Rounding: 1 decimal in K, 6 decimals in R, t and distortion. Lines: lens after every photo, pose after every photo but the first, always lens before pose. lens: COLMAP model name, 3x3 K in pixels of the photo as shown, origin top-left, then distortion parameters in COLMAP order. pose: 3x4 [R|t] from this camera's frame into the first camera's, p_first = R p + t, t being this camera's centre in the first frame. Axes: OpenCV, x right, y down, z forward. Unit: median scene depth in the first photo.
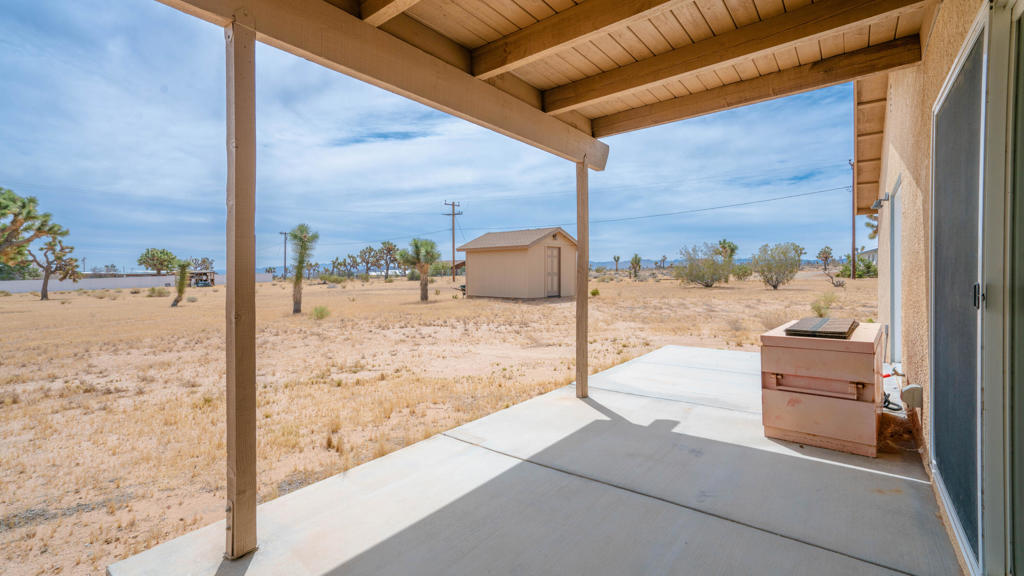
lens RADIAL K [[467.3, 0, 510.6], [0, 467.3, 280.1], [0, 0, 1]] dist [0.002333, 0.000041]
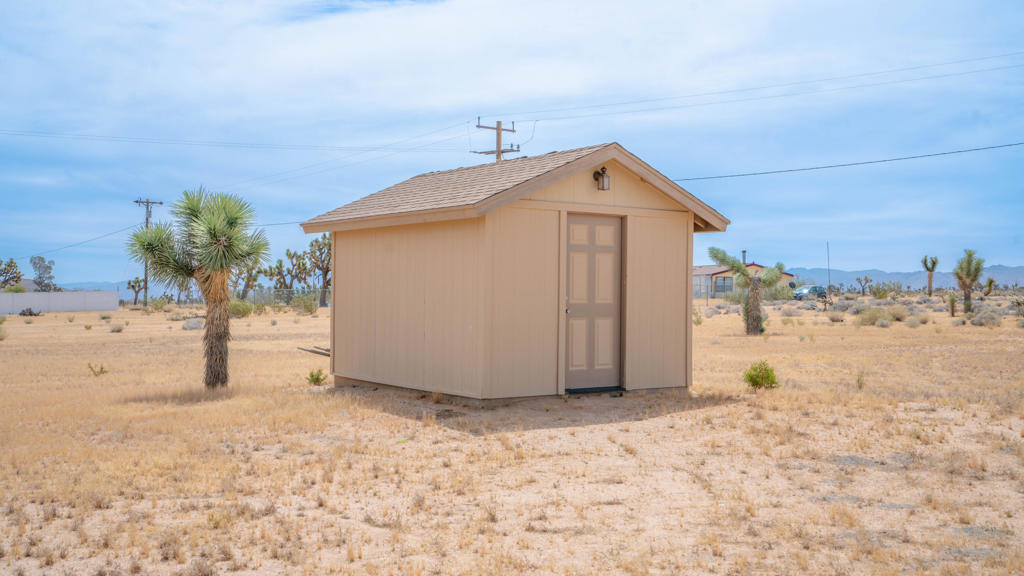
lens RADIAL K [[1044.7, 0, 512.7], [0, 1044.7, 289.9], [0, 0, 1]] dist [-0.027857, 0.000000]
pose [[0.986166, 0.010164, -0.165449, 0.129293], [-0.013385, 0.999742, -0.018367, -0.011845], [0.165220, 0.020327, 0.986047, 0.332143]]
